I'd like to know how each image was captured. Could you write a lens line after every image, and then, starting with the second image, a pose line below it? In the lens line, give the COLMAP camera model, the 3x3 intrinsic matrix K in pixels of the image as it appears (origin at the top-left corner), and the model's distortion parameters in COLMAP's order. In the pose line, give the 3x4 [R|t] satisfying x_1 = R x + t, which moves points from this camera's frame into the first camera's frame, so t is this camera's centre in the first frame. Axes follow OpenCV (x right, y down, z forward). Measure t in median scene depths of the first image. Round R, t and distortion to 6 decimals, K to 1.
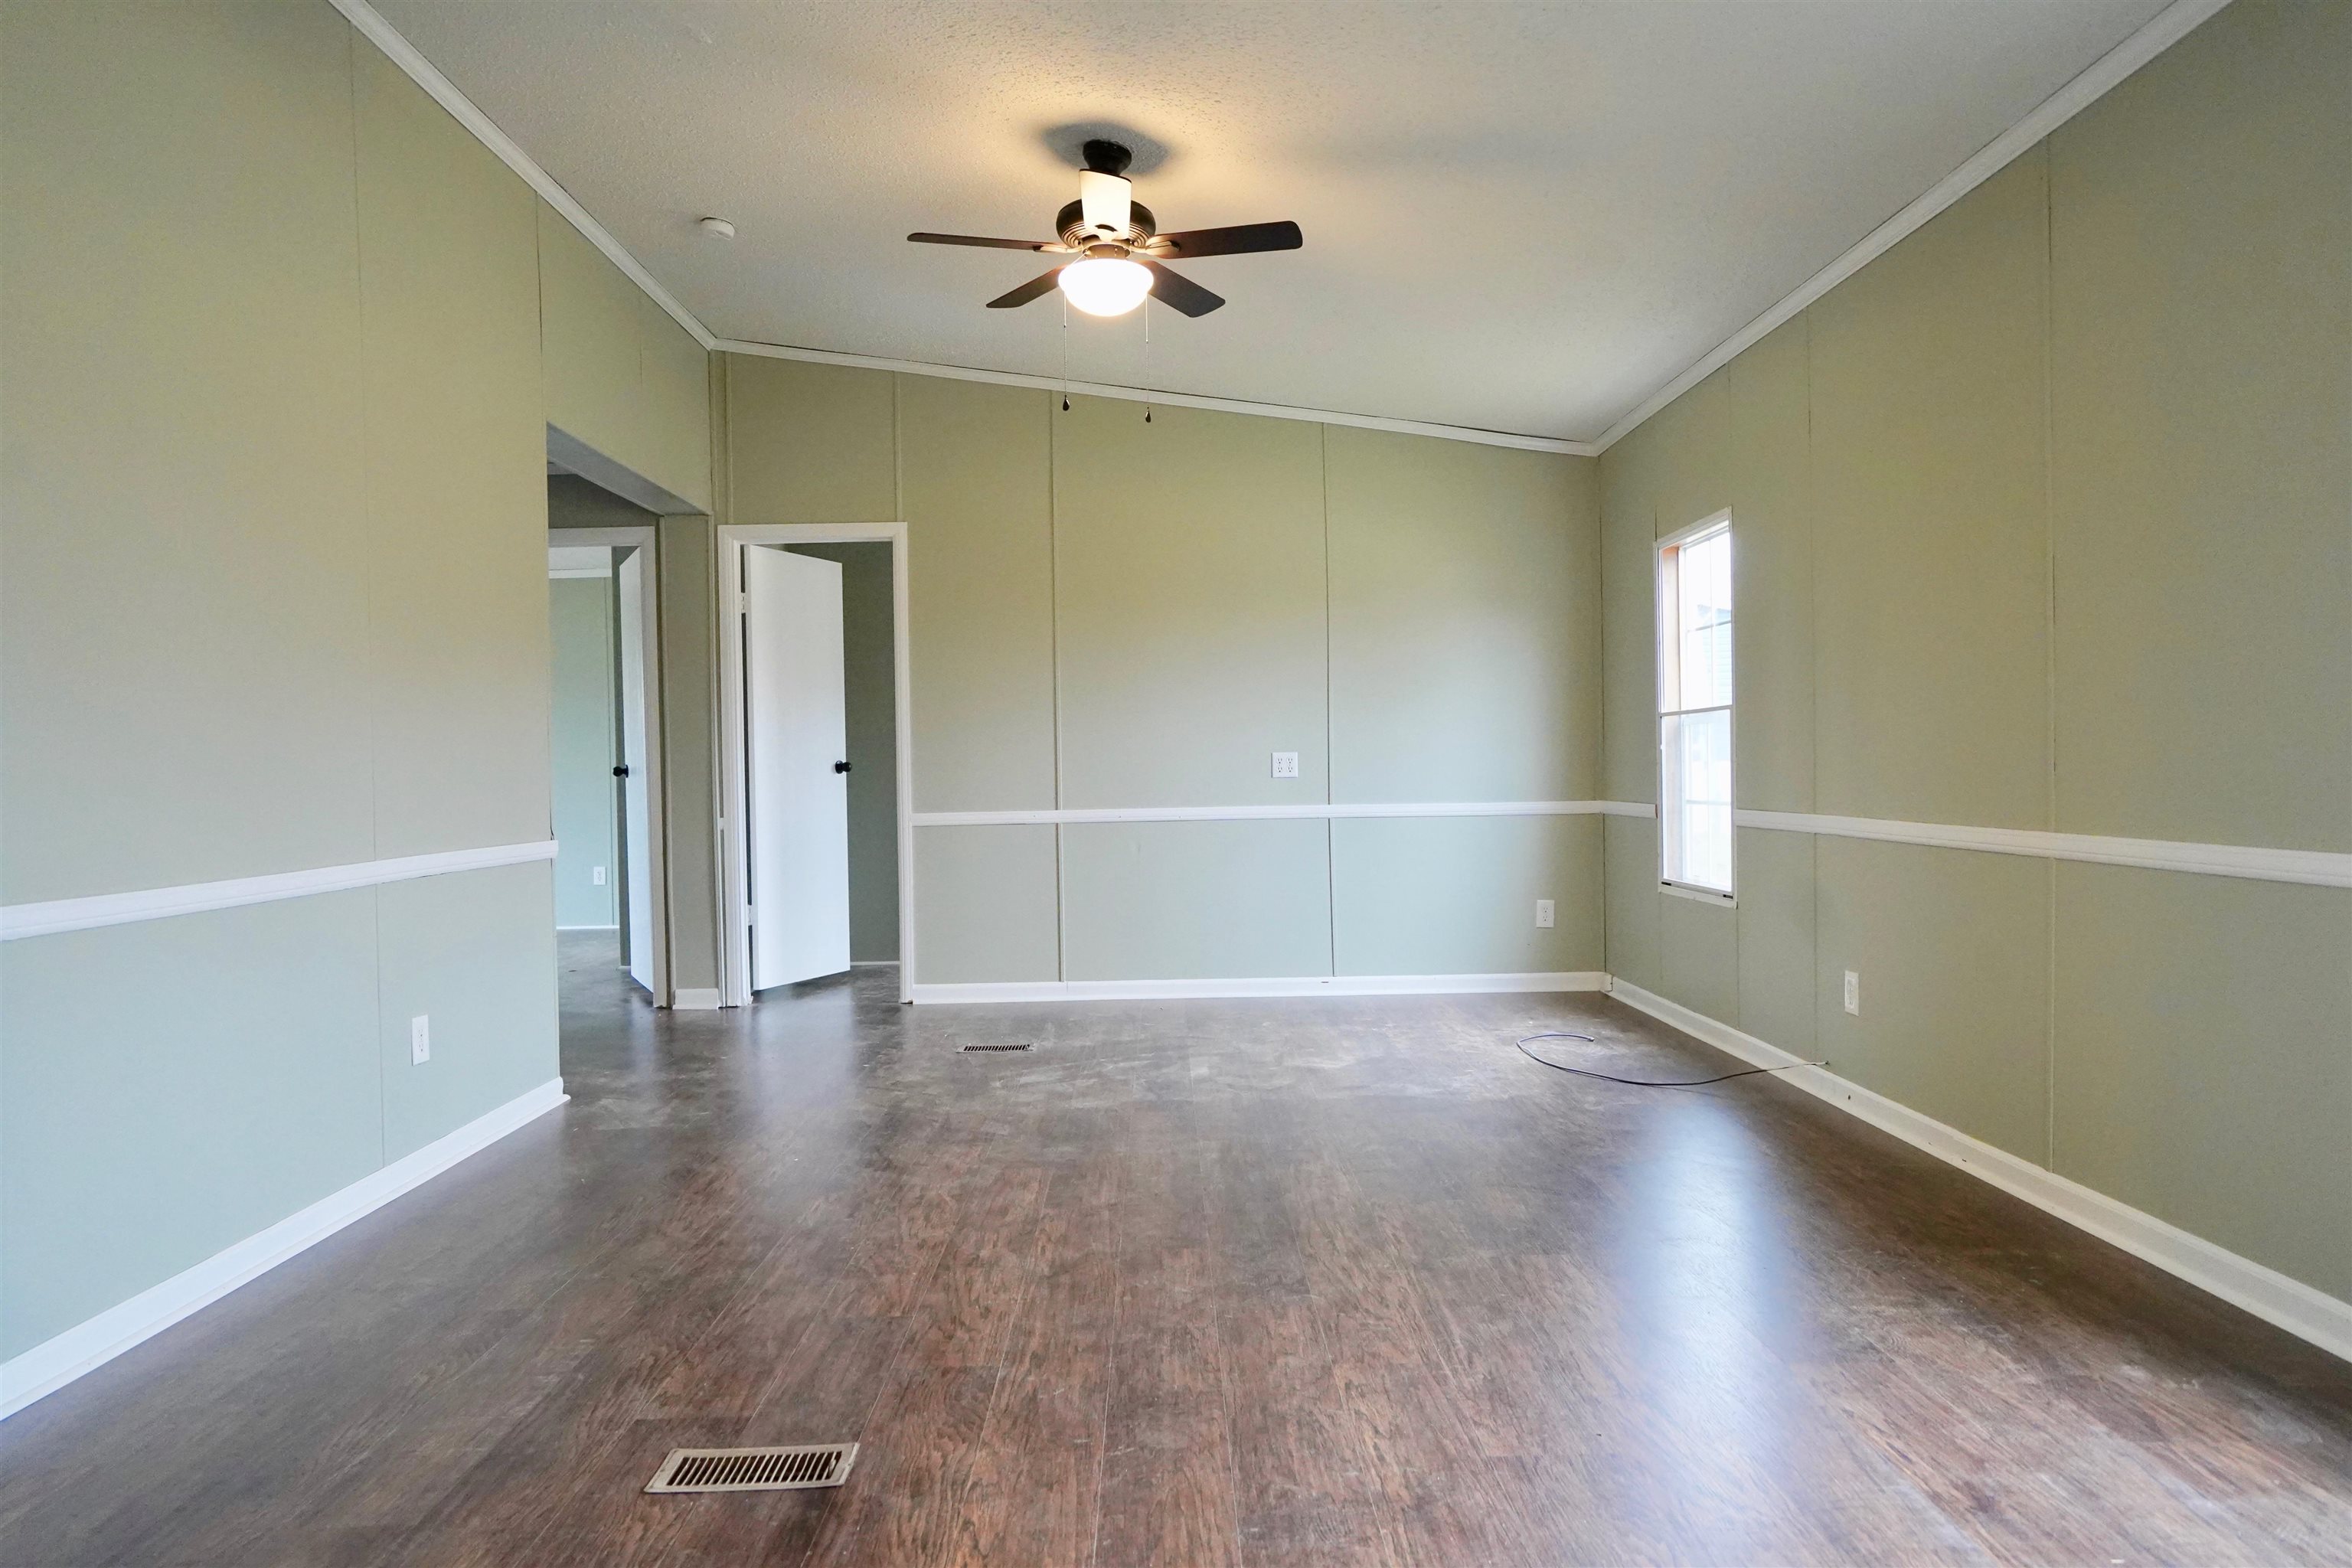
lens RADIAL K [[1516.9, 0, 1176.0], [0, 1516.9, 784.0], [0, 0, 1]] dist [-0.009034, -0.000616]
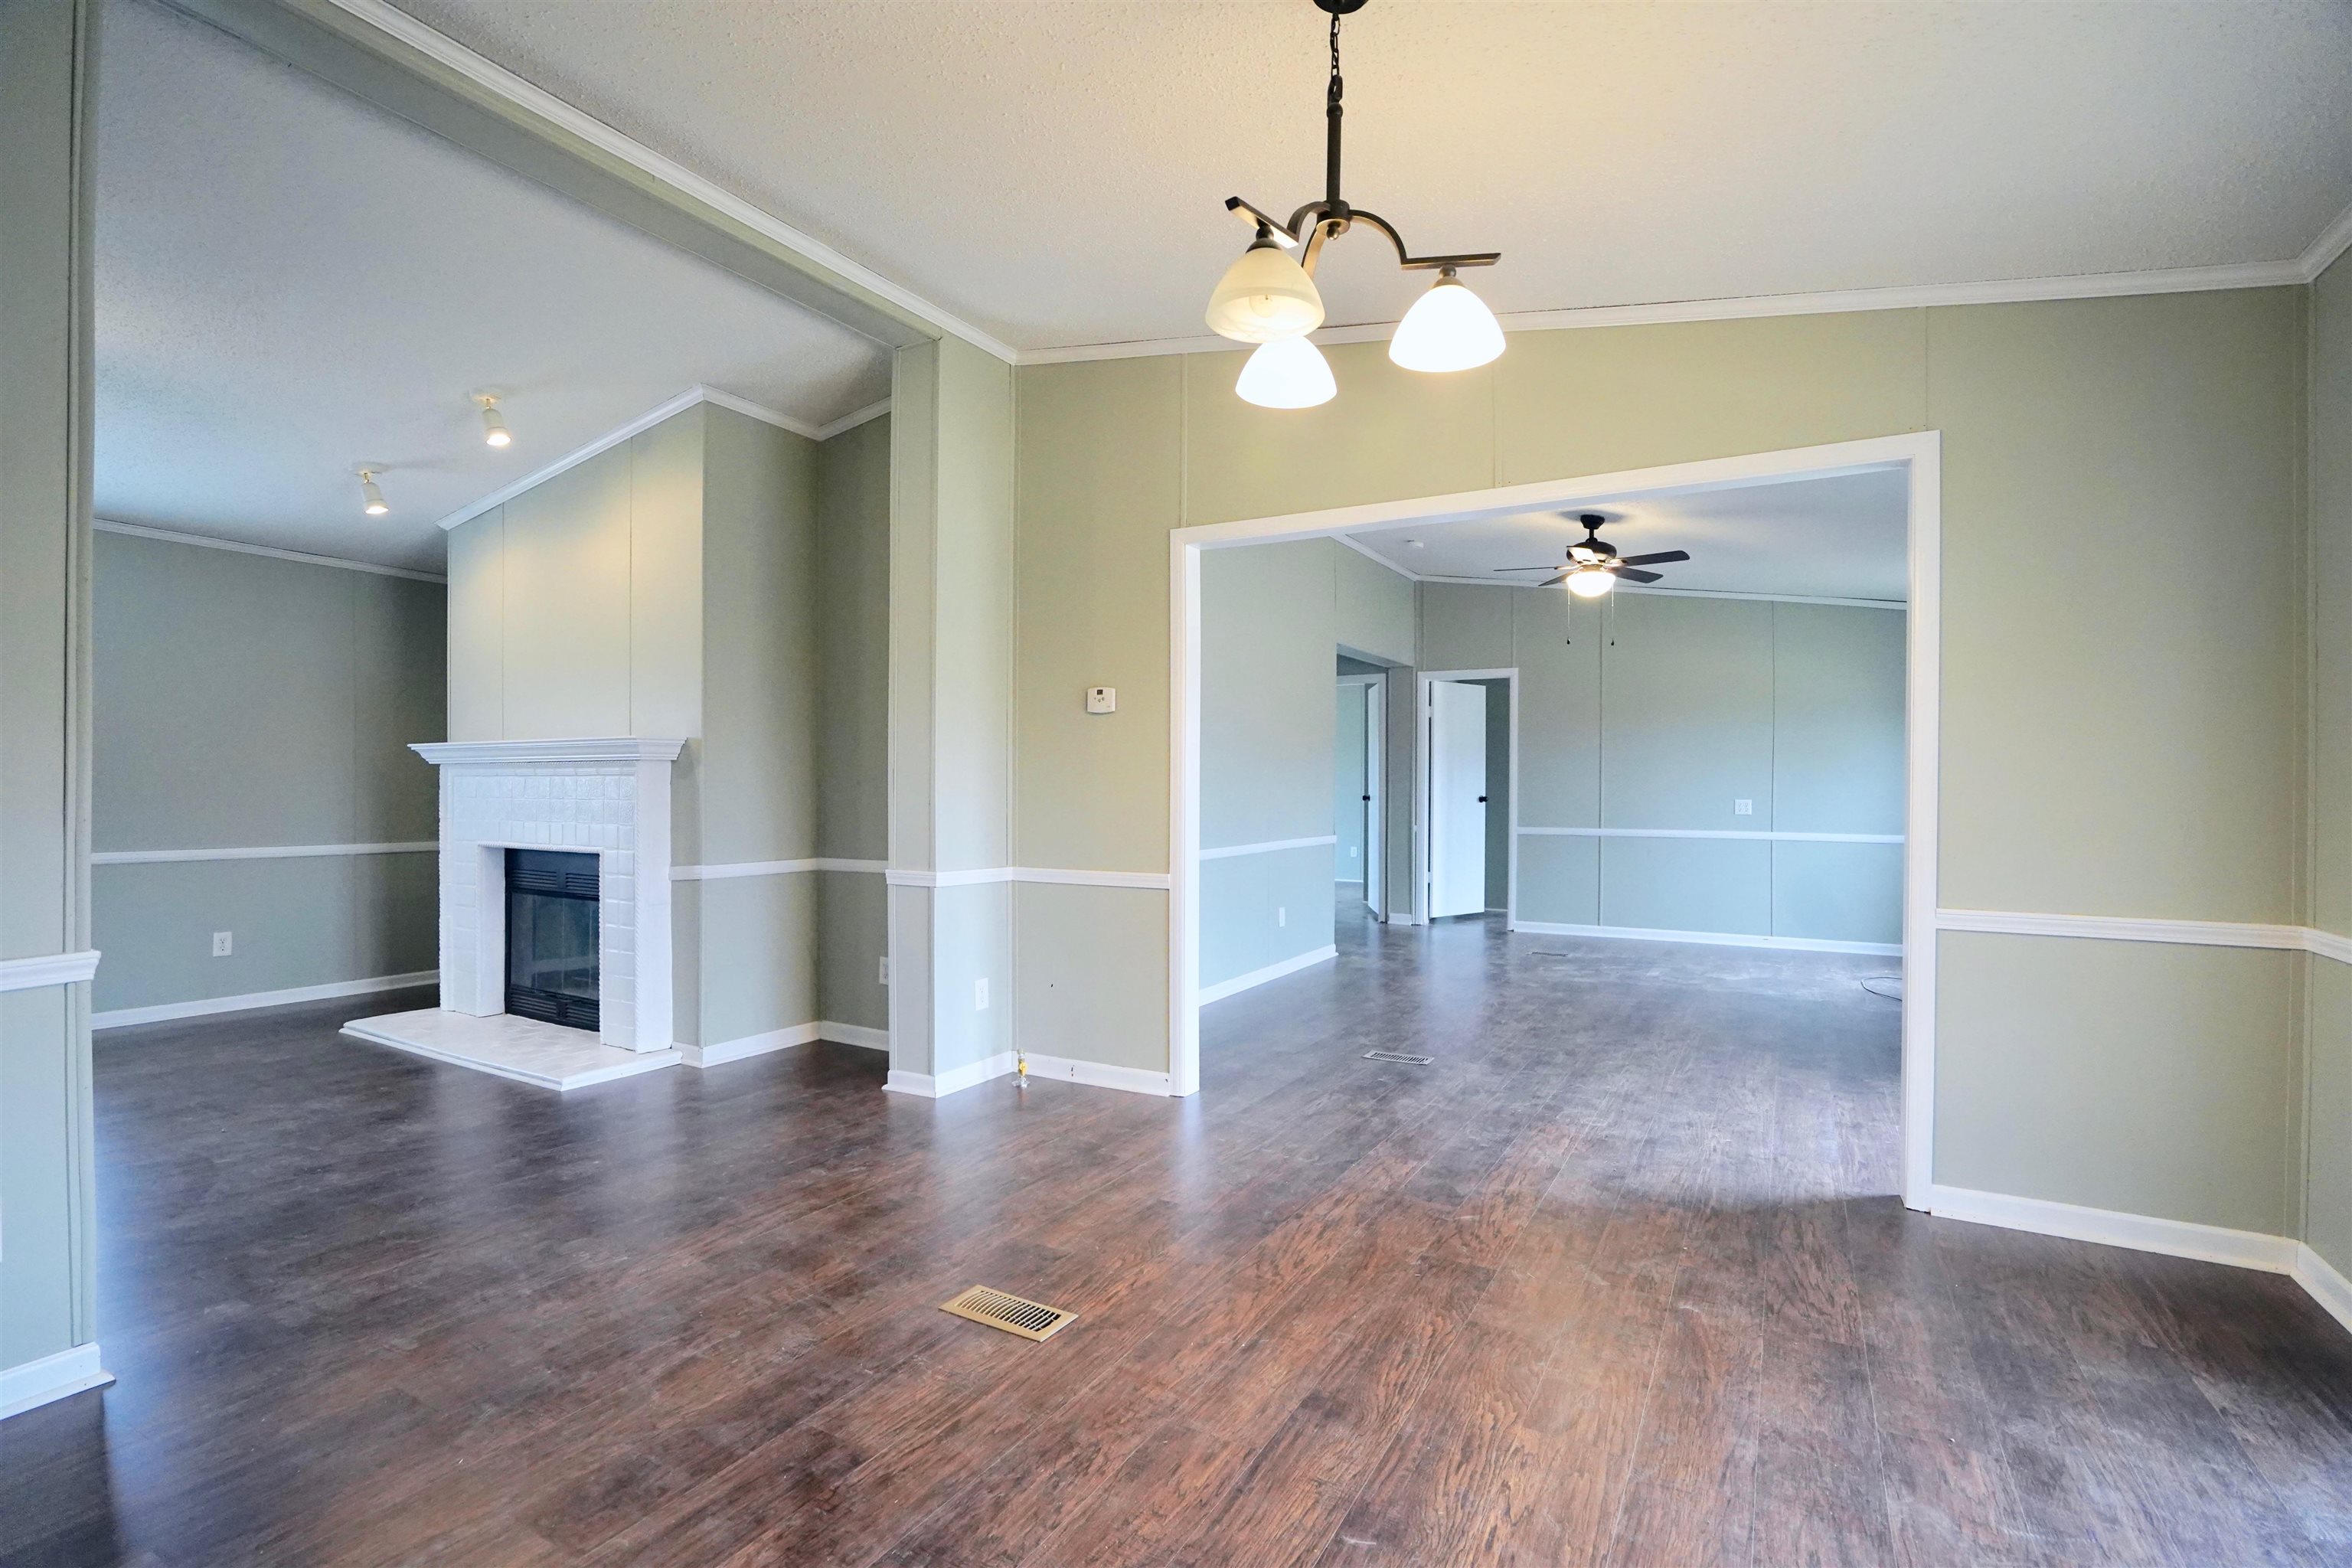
lens RADIAL K [[1082.2, 0, 1176.0], [0, 1082.2, 784.0], [0, 0, 1]] dist [-0.027690, 0.000775]
pose [[0.863659, 0.021430, -0.503621, 0.125511], [-0.025242, 0.999681, -0.000749, -0.021440], [0.503444, 0.013359, 0.863924, -0.331782]]
